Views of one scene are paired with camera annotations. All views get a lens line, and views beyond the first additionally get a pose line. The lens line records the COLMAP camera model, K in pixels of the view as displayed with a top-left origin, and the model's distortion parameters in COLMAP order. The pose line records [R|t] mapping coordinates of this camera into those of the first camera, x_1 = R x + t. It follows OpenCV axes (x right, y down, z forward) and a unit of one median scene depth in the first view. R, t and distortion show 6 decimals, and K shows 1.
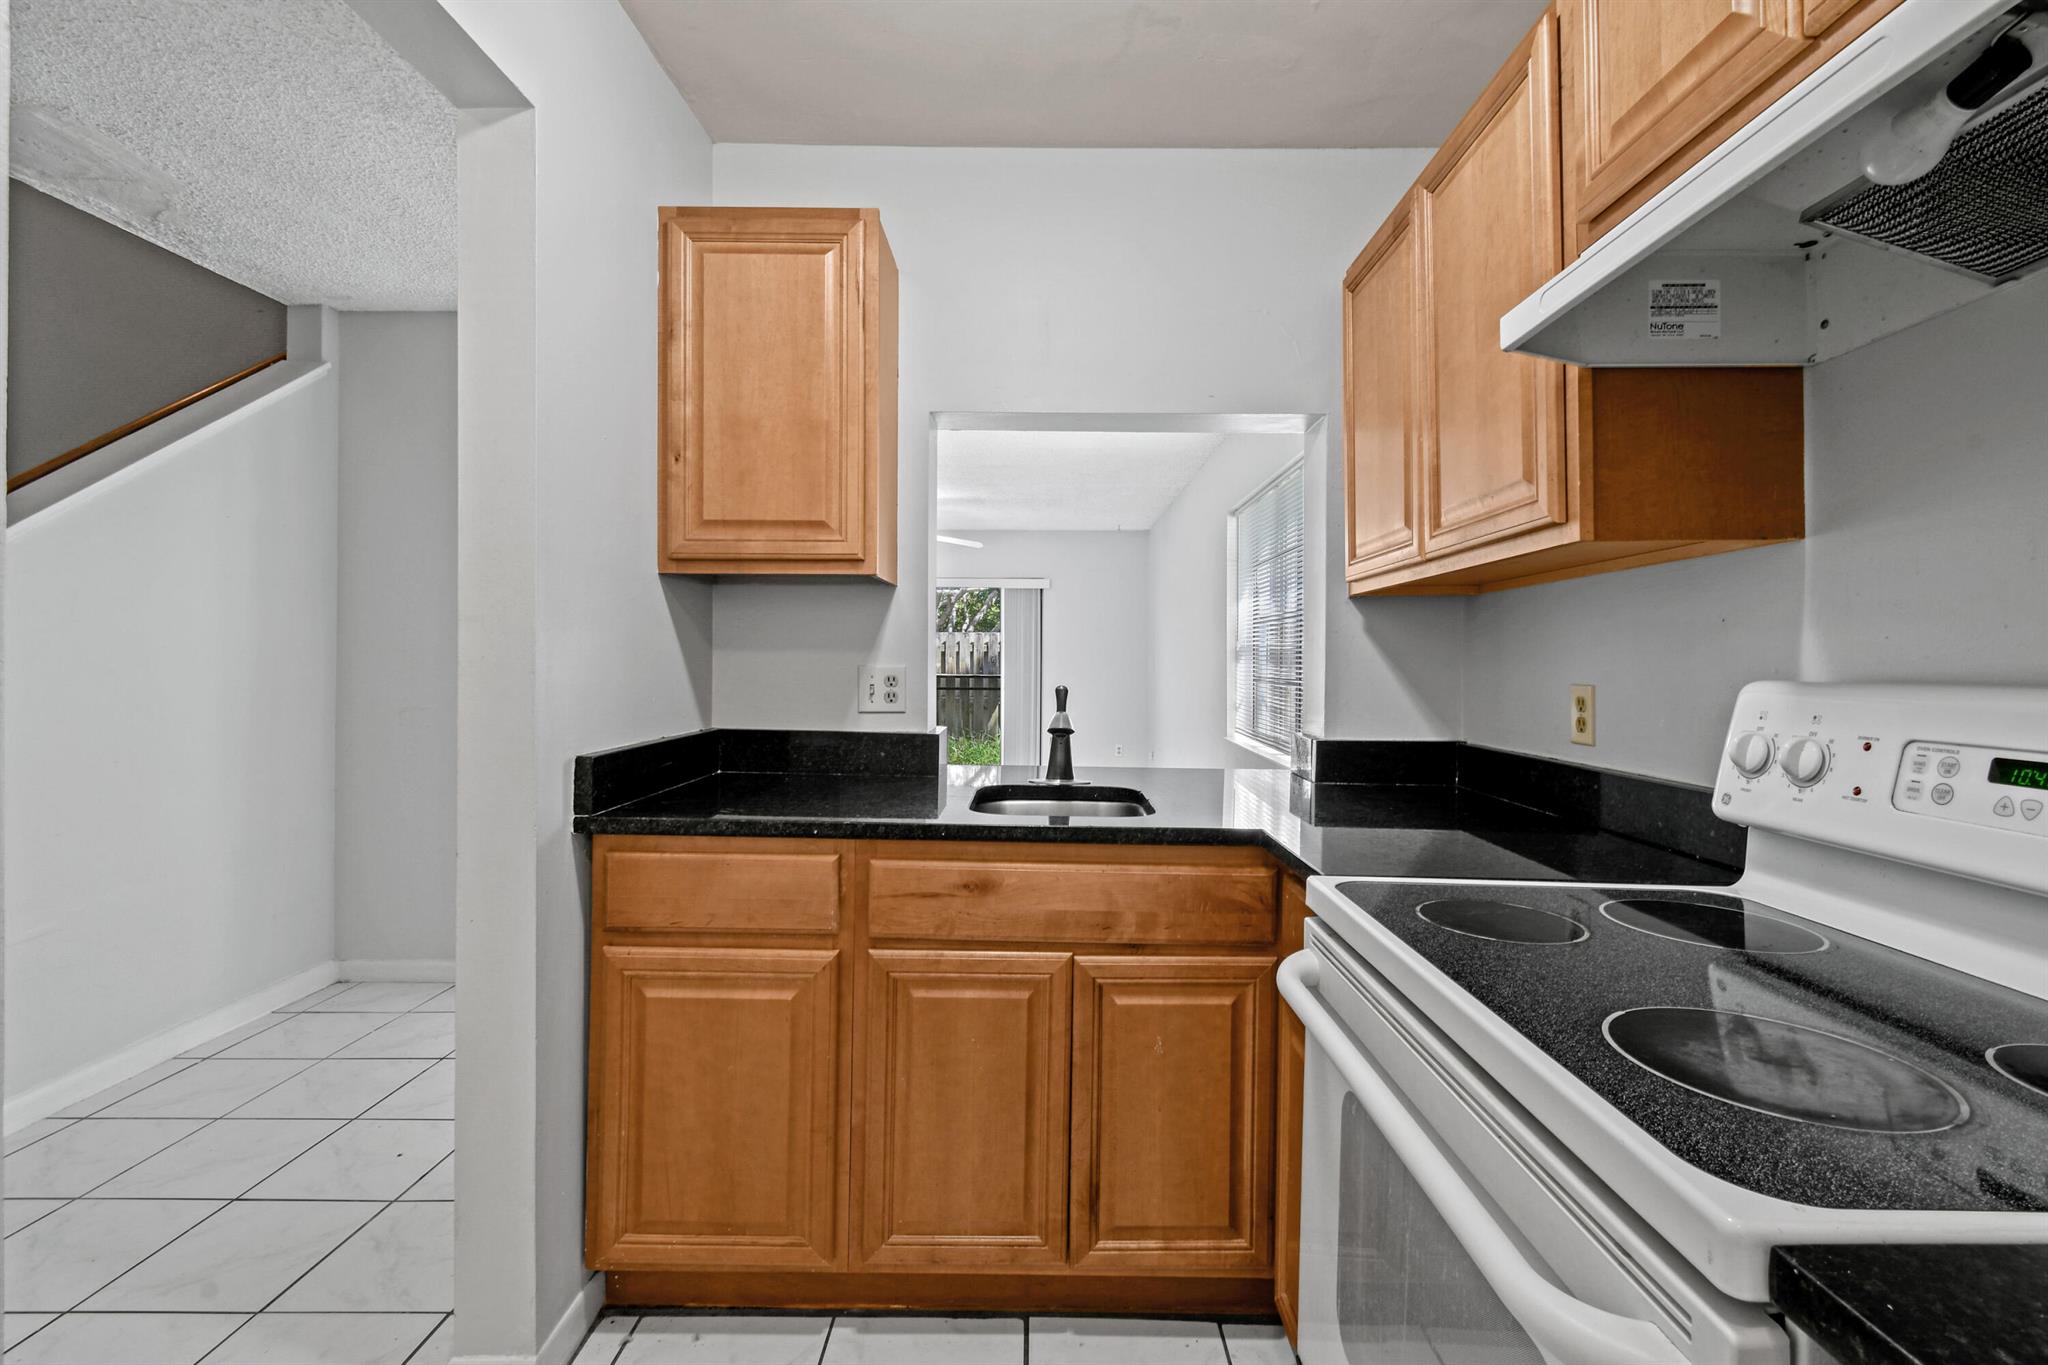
lens RADIAL K [[905.9, 0, 1032.5], [0, 905.9, 658.5], [0, 0, 1]] dist [0.002040, -0.002001]
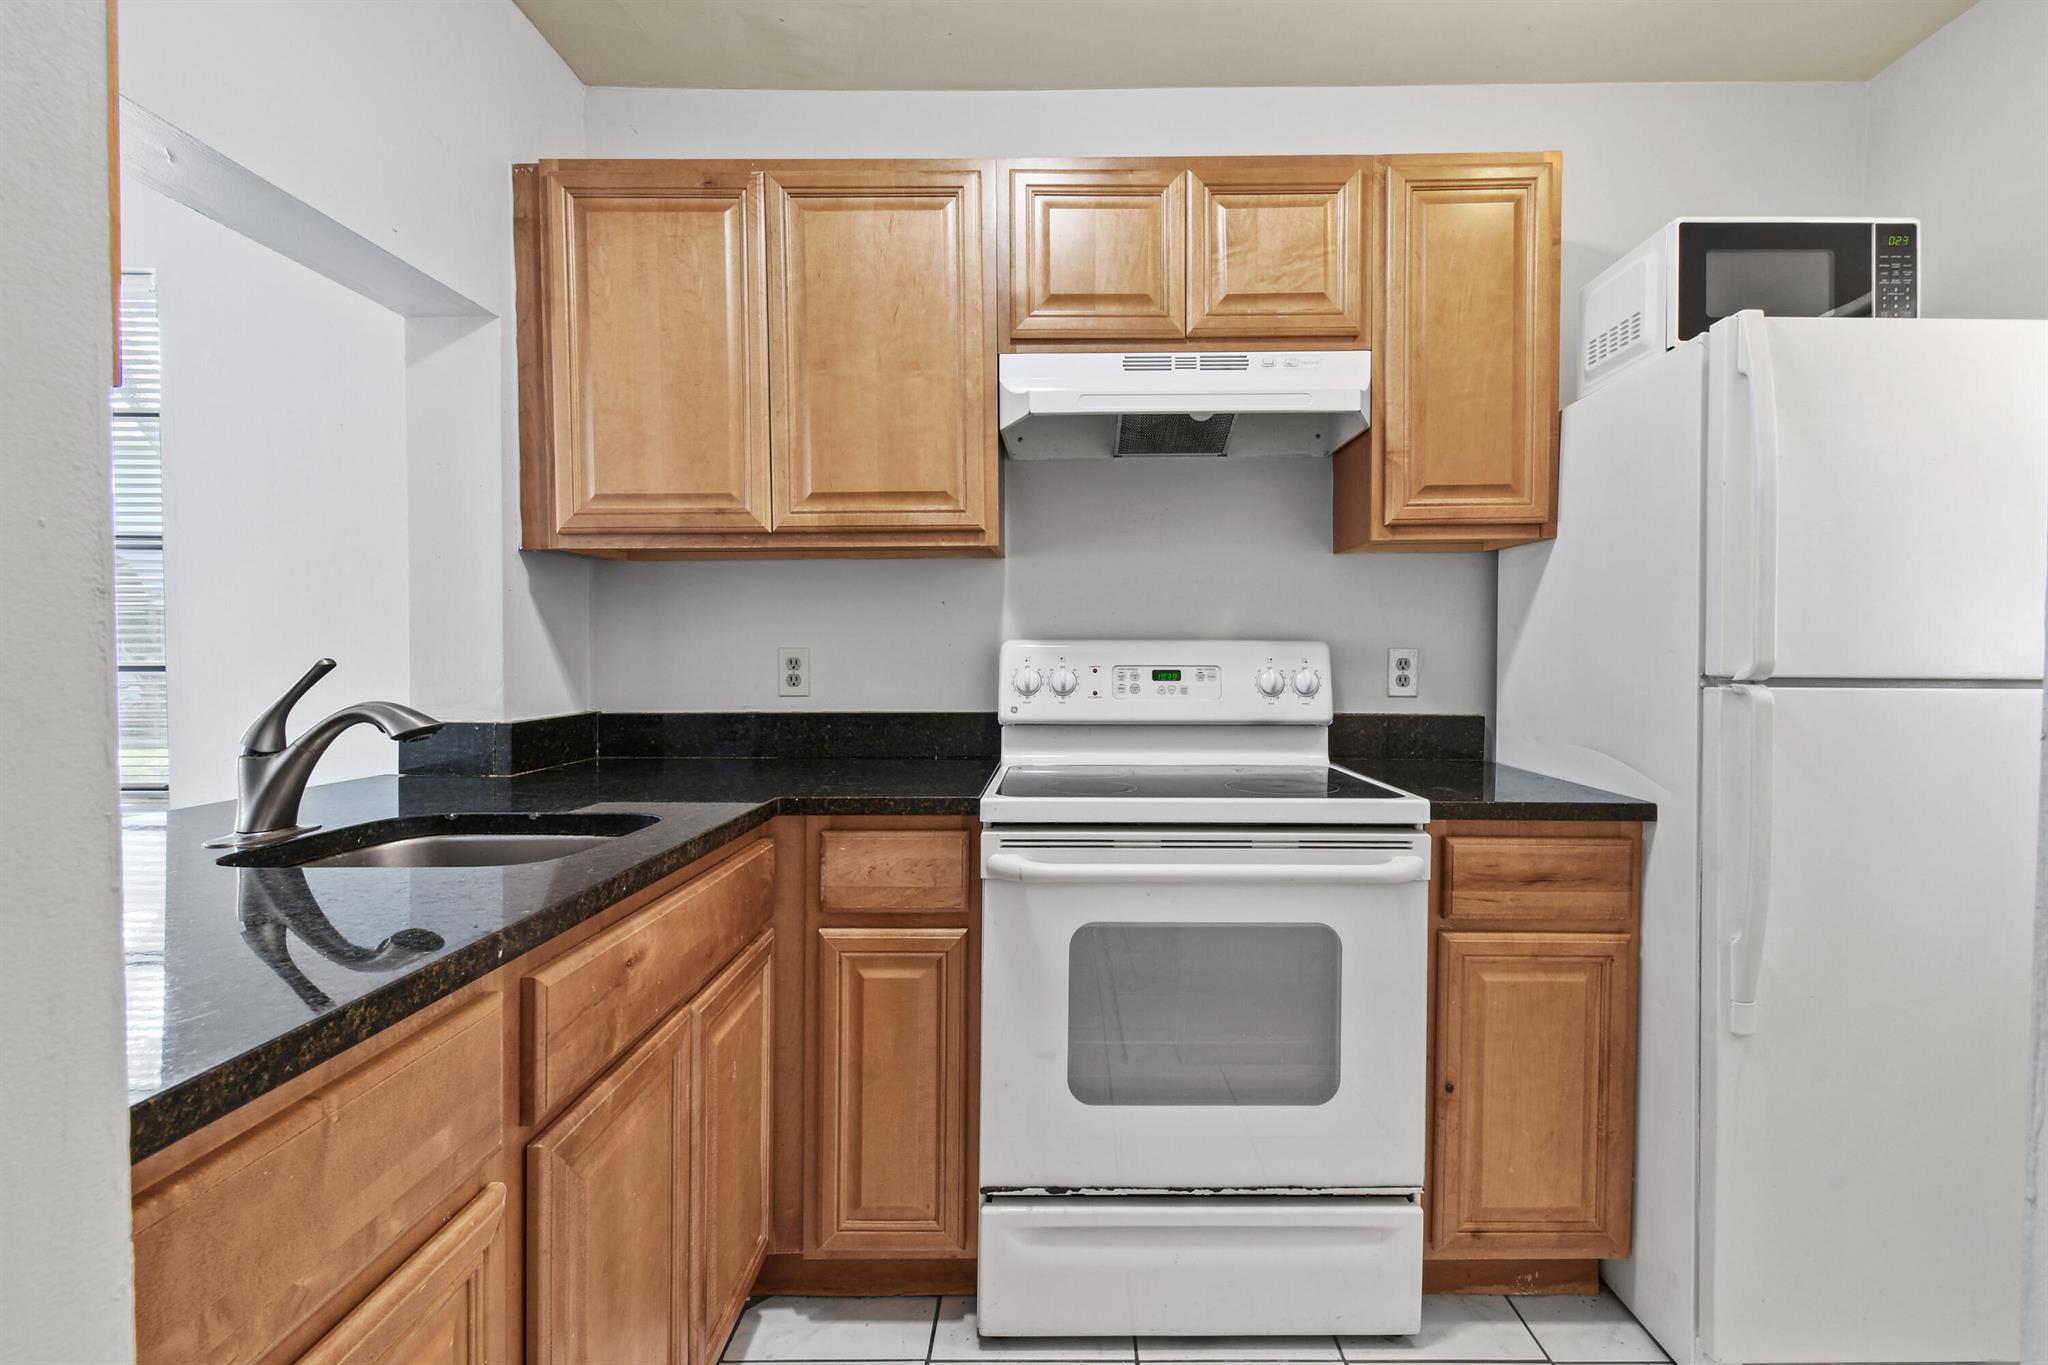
lens RADIAL K [[987.4, 0, 1034.4], [0, 987.4, 678.7], [0, 0, 1]] dist [-0.000256, 0.000029]
pose [[-0.037558, -0.031011, 0.998813, -0.799701], [-0.003749, 0.999516, 0.030892, 0.030332], [-0.999287, -0.002584, -0.037656, 0.770220]]
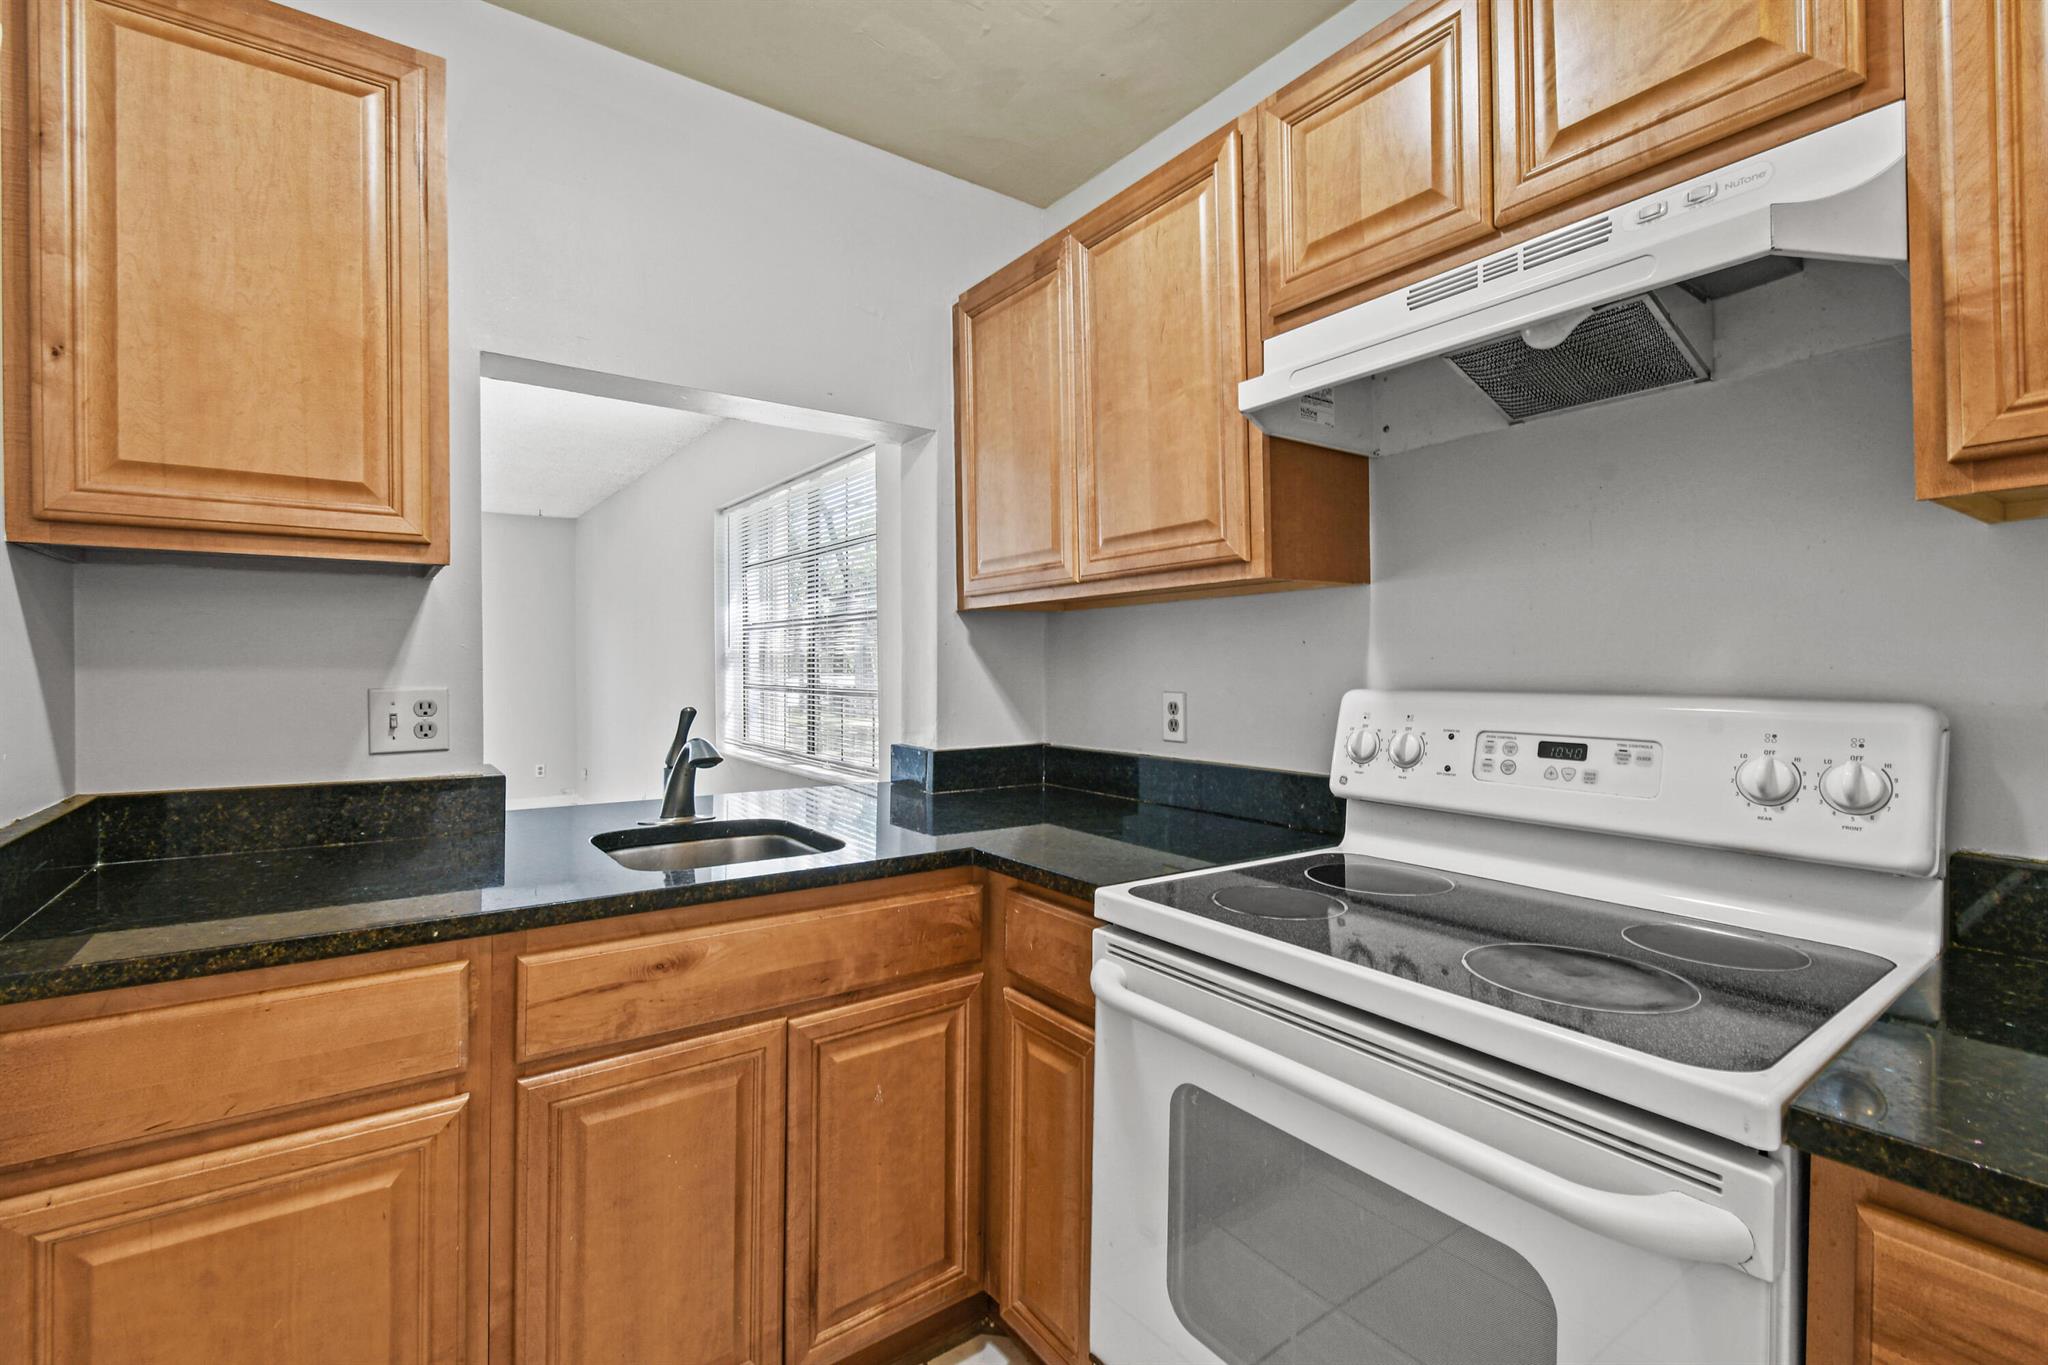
lens RADIAL K [[905.9, 0, 1024.2], [0, 905.9, 664.6], [0, 0, 1]] dist [0.002040, -0.002001]
pose [[0.800354, -0.009281, 0.599456, -0.290979], [0.005695, 0.999953, 0.007879, -0.018844], [-0.599501, -0.002892, 0.800369, 0.169539]]
